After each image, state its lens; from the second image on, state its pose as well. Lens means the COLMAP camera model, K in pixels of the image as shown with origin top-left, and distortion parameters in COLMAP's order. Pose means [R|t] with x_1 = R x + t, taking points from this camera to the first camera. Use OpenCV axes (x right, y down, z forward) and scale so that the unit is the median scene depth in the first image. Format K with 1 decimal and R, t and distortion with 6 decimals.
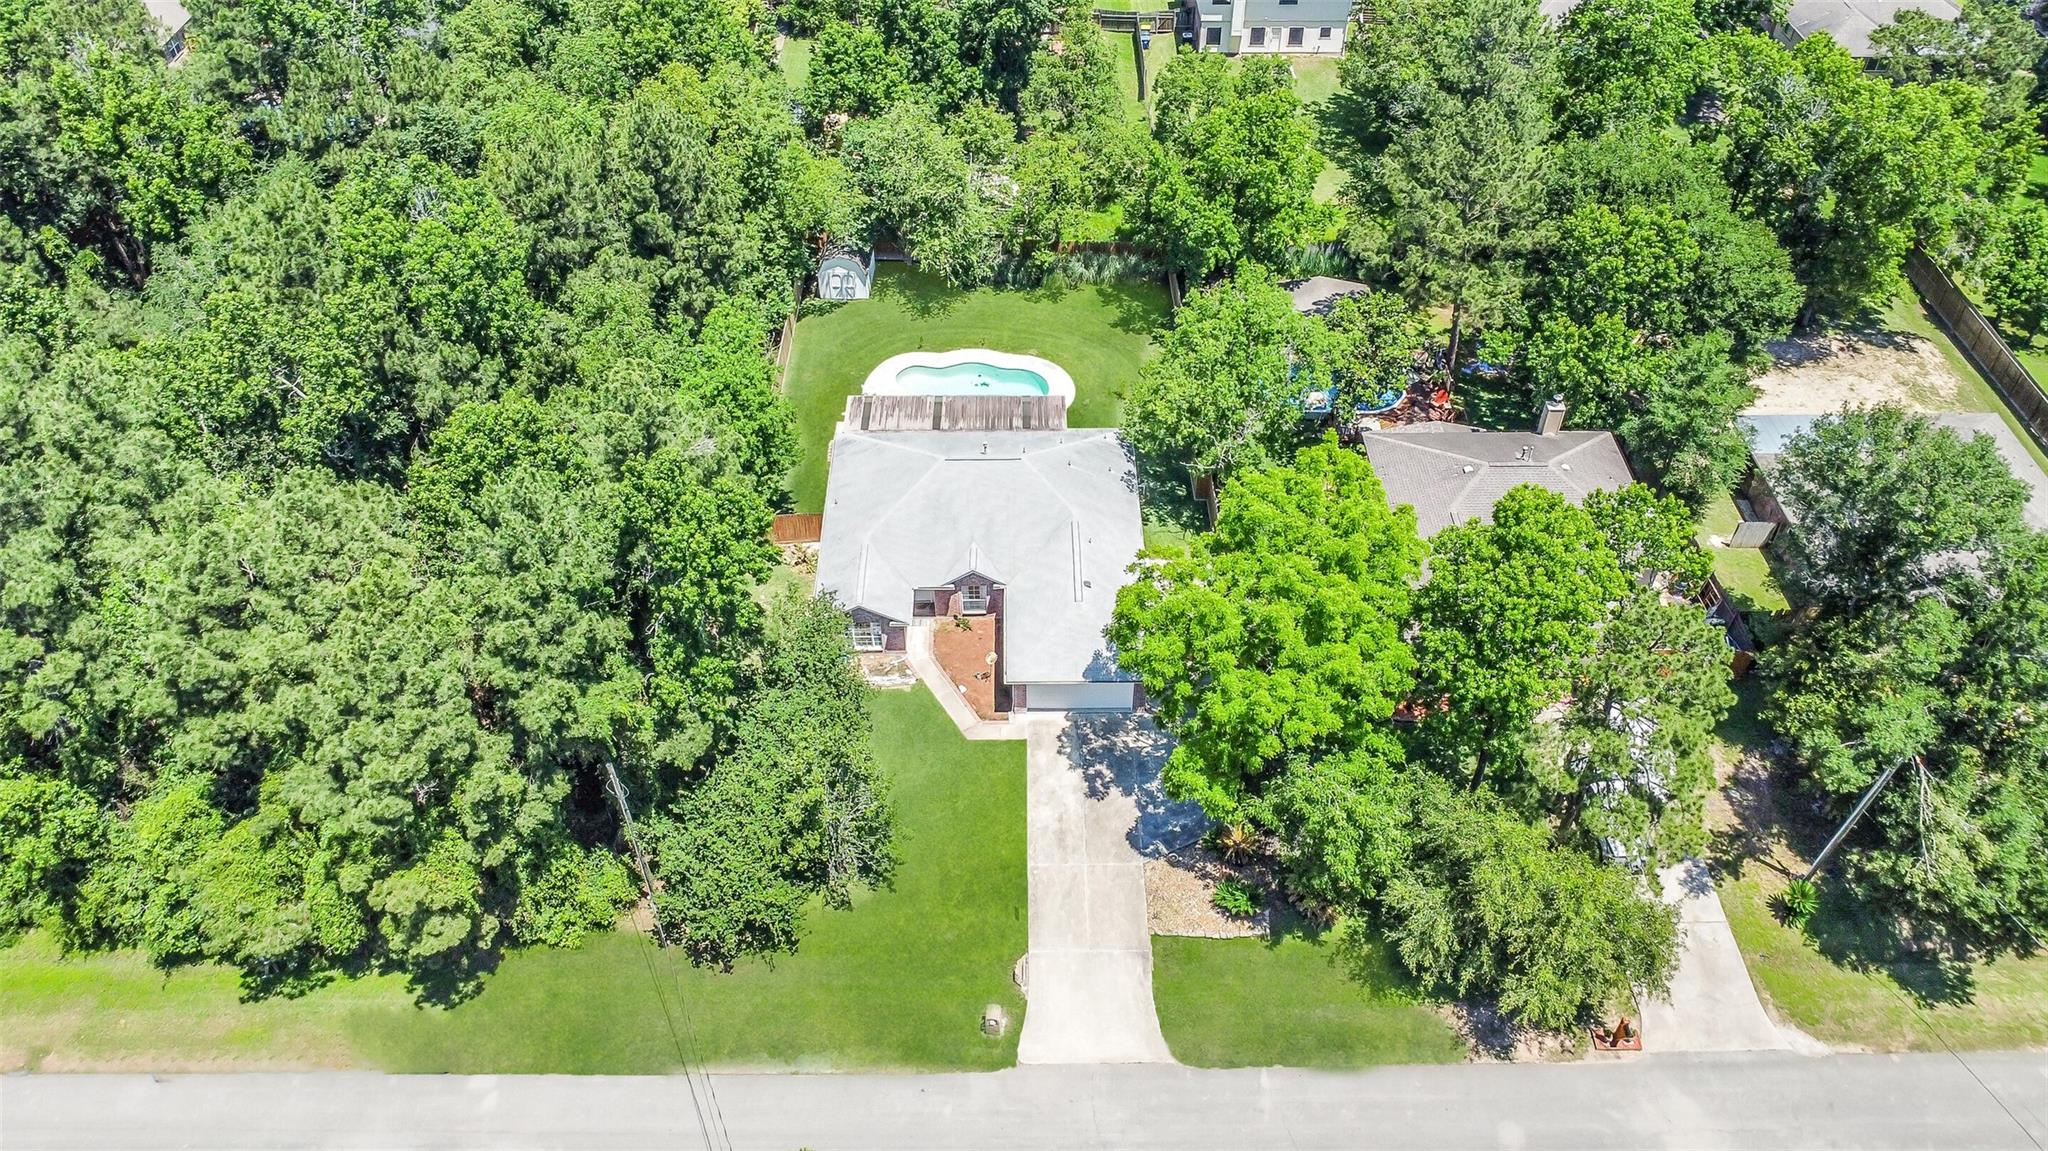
lens RADIAL K [[1469.8, 0, 1024.0], [0, 1469.8, 575.5], [0, 0, 1]] dist [-0.032112, -0.006758]
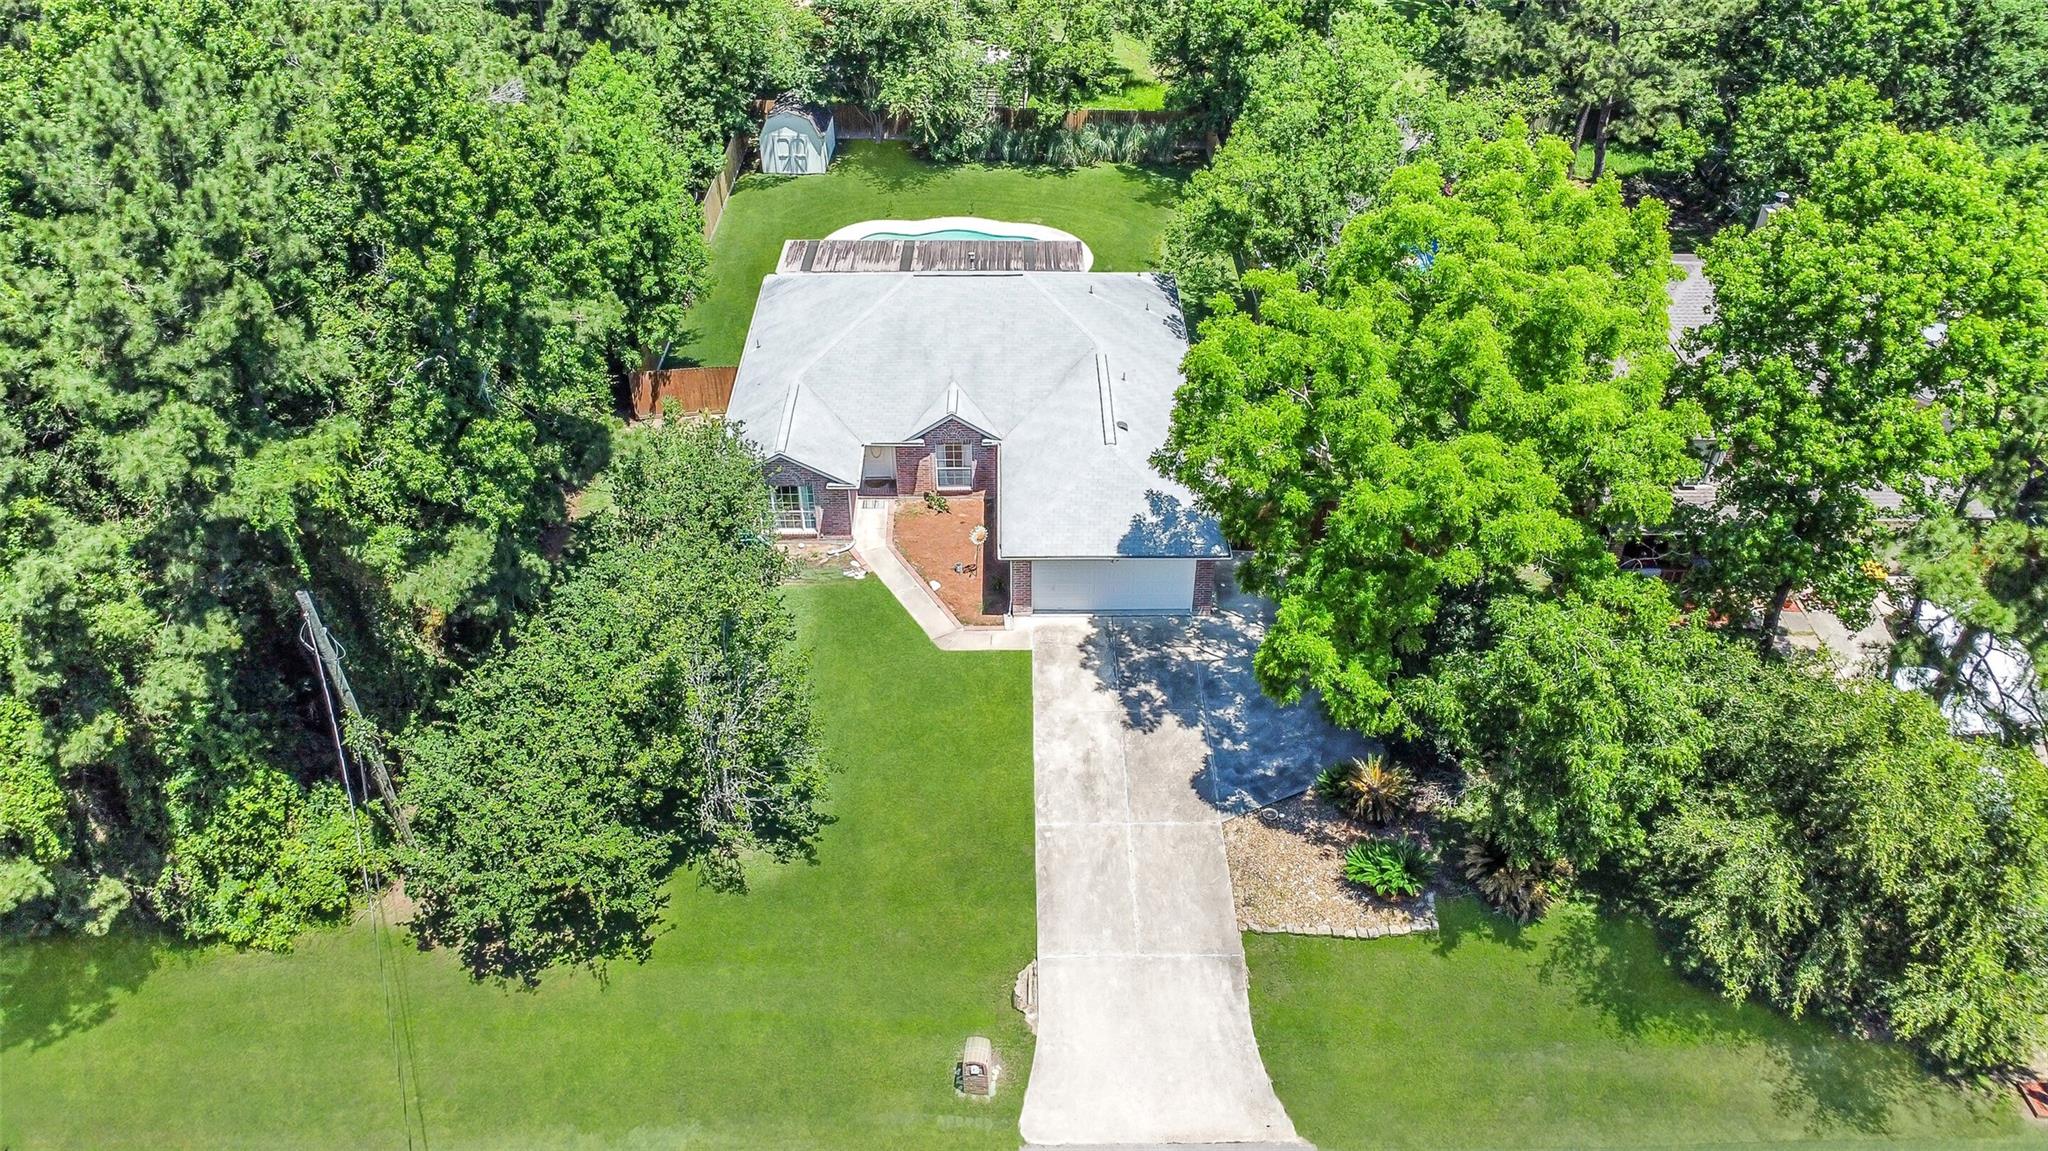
lens RADIAL K [[1469.8, 0, 1024.0], [0, 1469.8, 575.5], [0, 0, 1]] dist [-0.032112, -0.006758]
pose [[0.999983, 0.002086, 0.005393, -0.005447], [-0.001547, 0.995181, -0.098043, 0.148811], [-0.005572, 0.098033, 0.995168, 0.364765]]
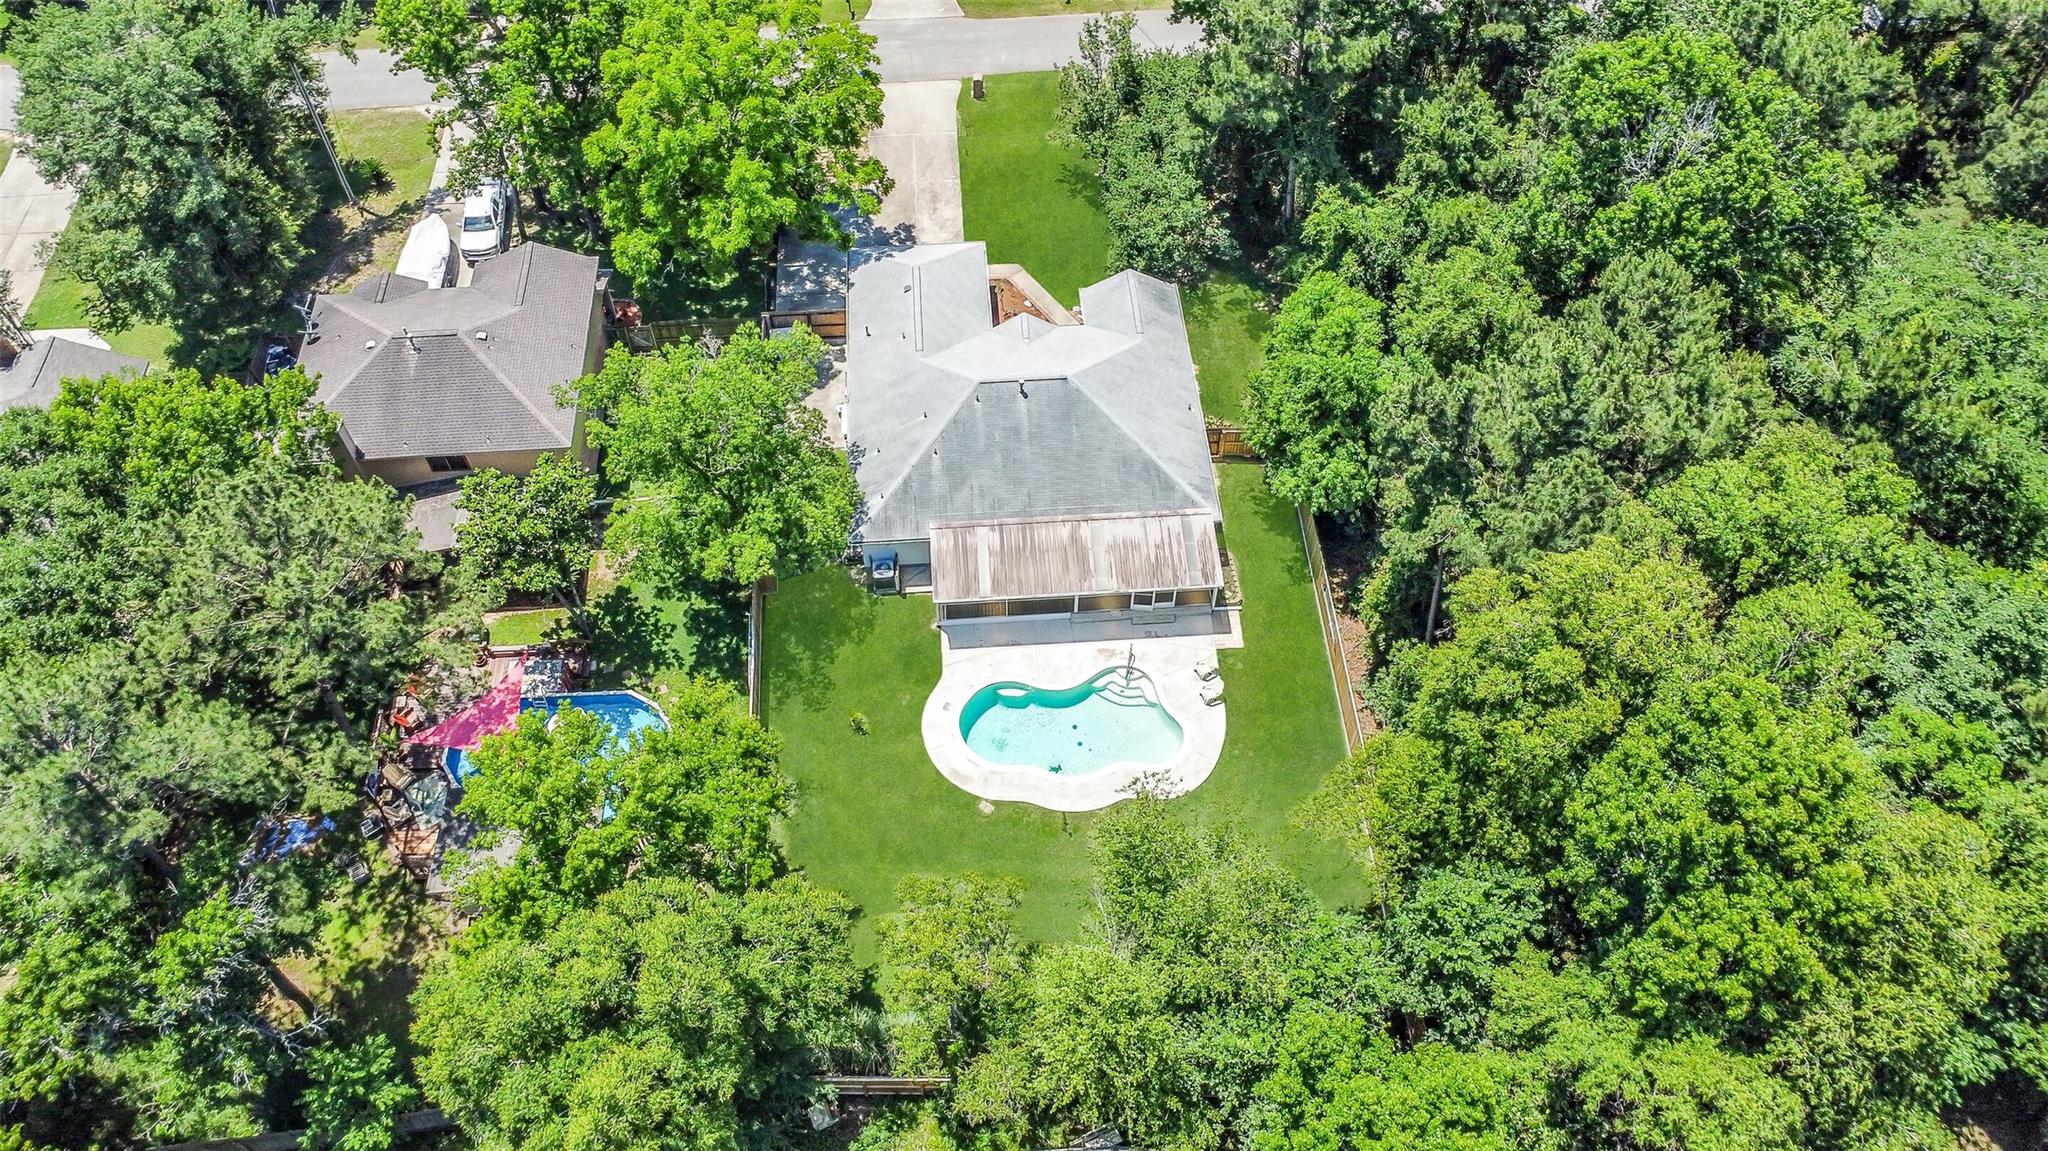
lens RADIAL K [[1469.8, 0, 1024.0], [0, 1469.8, 575.5], [0, 0, 1]] dist [-0.032112, -0.006758]
pose [[-0.998106, 0.042115, -0.044844, 0.018187], [-0.049356, -0.113035, 0.992364, -1.088215], [0.036725, 0.992698, 0.114899, 1.158511]]
